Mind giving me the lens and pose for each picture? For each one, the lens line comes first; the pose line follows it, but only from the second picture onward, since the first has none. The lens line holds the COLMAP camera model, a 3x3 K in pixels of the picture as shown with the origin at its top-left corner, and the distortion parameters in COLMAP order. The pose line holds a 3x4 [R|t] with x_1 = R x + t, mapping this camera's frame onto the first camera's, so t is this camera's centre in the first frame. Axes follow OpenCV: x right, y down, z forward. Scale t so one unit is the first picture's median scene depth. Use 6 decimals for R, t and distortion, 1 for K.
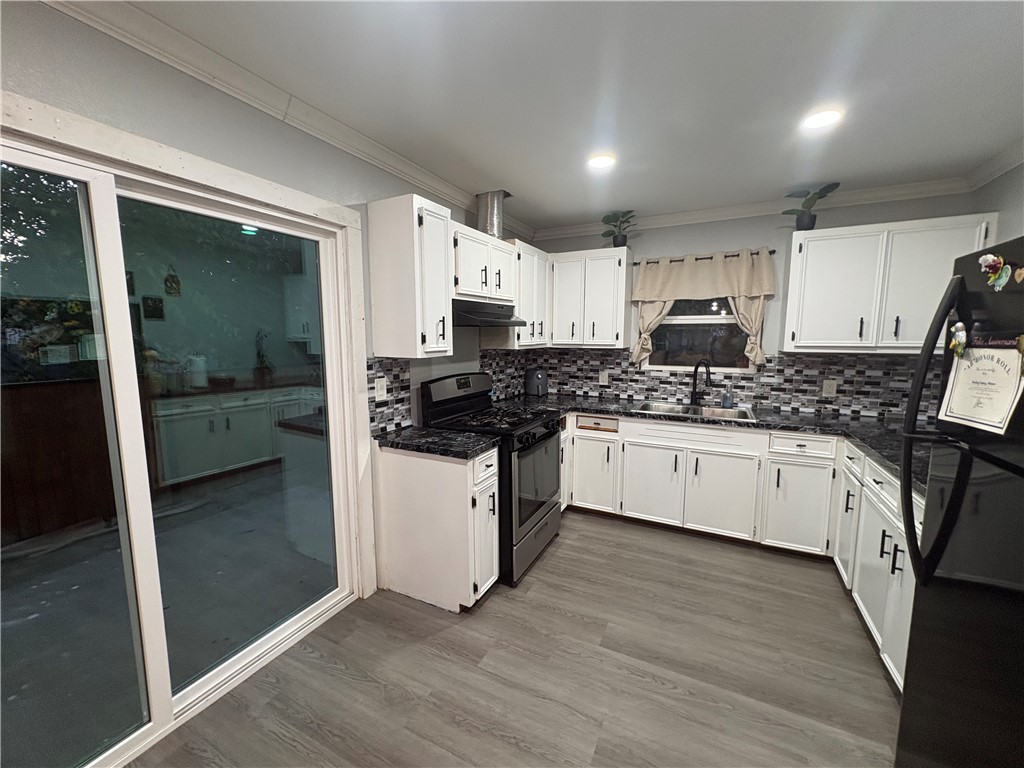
lens RADIAL K [[407.9, 0, 512.0], [0, 407.9, 384.0], [0, 0, 1]] dist [0.001591, -0.000244]
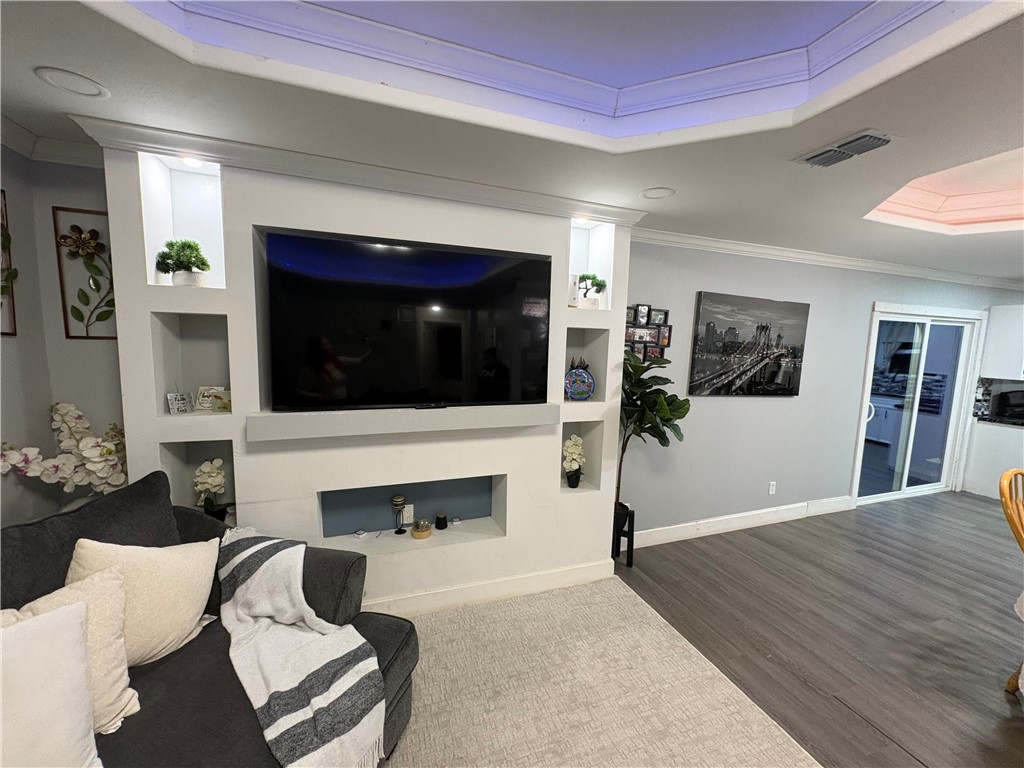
lens RADIAL K [[407.9, 0, 512.0], [0, 407.9, 384.0], [0, 0, 1]] dist [0.001591, -0.000244]
pose [[0.726175, 0.095106, -0.680900, -0.460216], [-0.109804, 0.993716, 0.021694, 0.130325], [0.678685, 0.059012, 0.732055, -1.524681]]
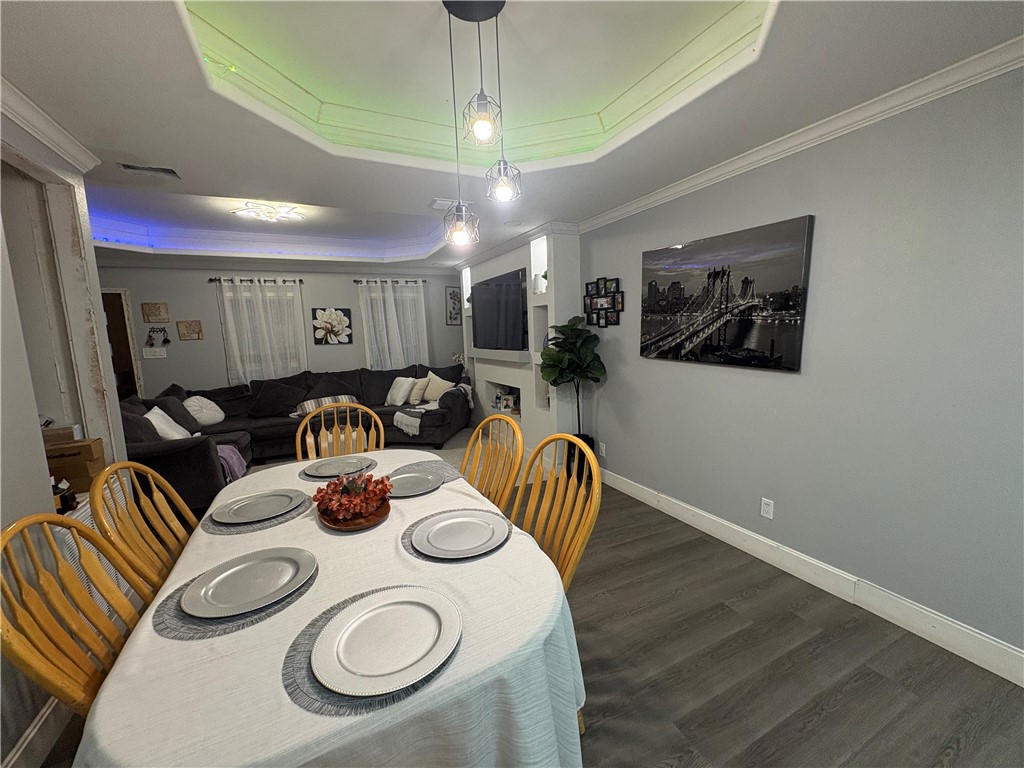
lens RADIAL K [[407.9, 0, 512.0], [0, 407.9, 384.0], [0, 0, 1]] dist [0.001591, -0.000244]
pose [[-0.600800, 0.127233, -0.789209, 0.197469], [-0.058691, 0.977568, 0.202280, 0.007480], [0.797242, 0.167849, -0.579855, -0.110001]]
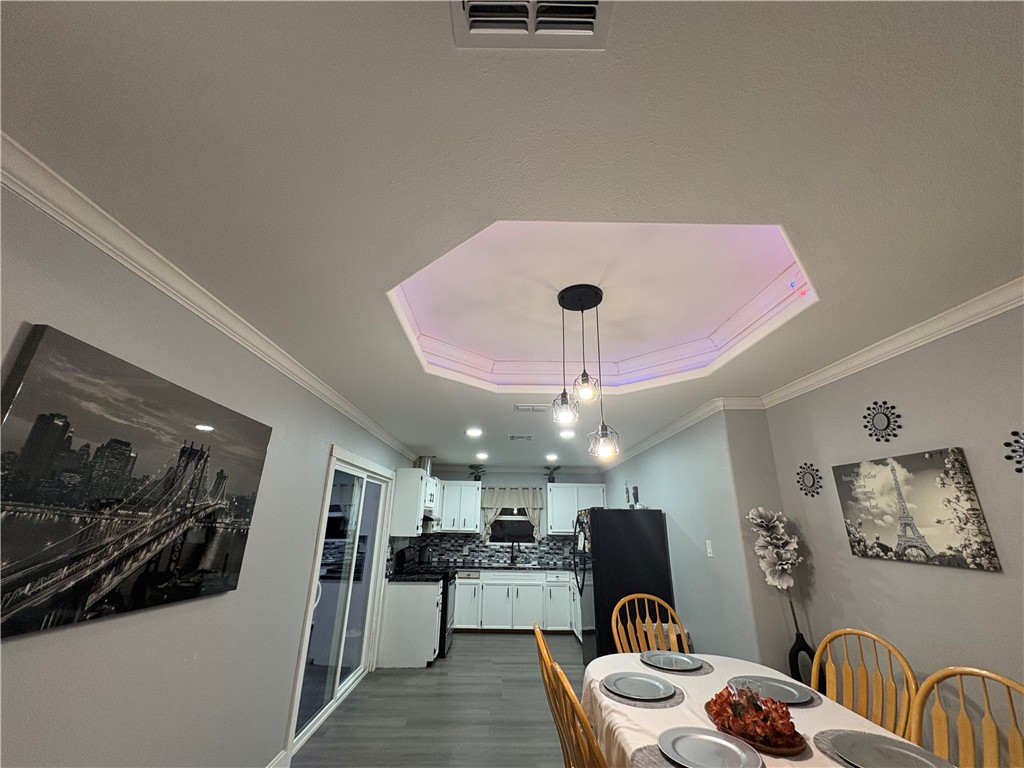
lens RADIAL K [[407.9, 0, 512.0], [0, 407.9, 384.0], [0, 0, 1]] dist [0.001591, -0.000244]
pose [[0.880716, 0.164160, 0.444287, -0.611594], [0.041059, 0.908026, -0.416898, 0.091959], [-0.471862, 0.385410, 0.792972, -0.955194]]
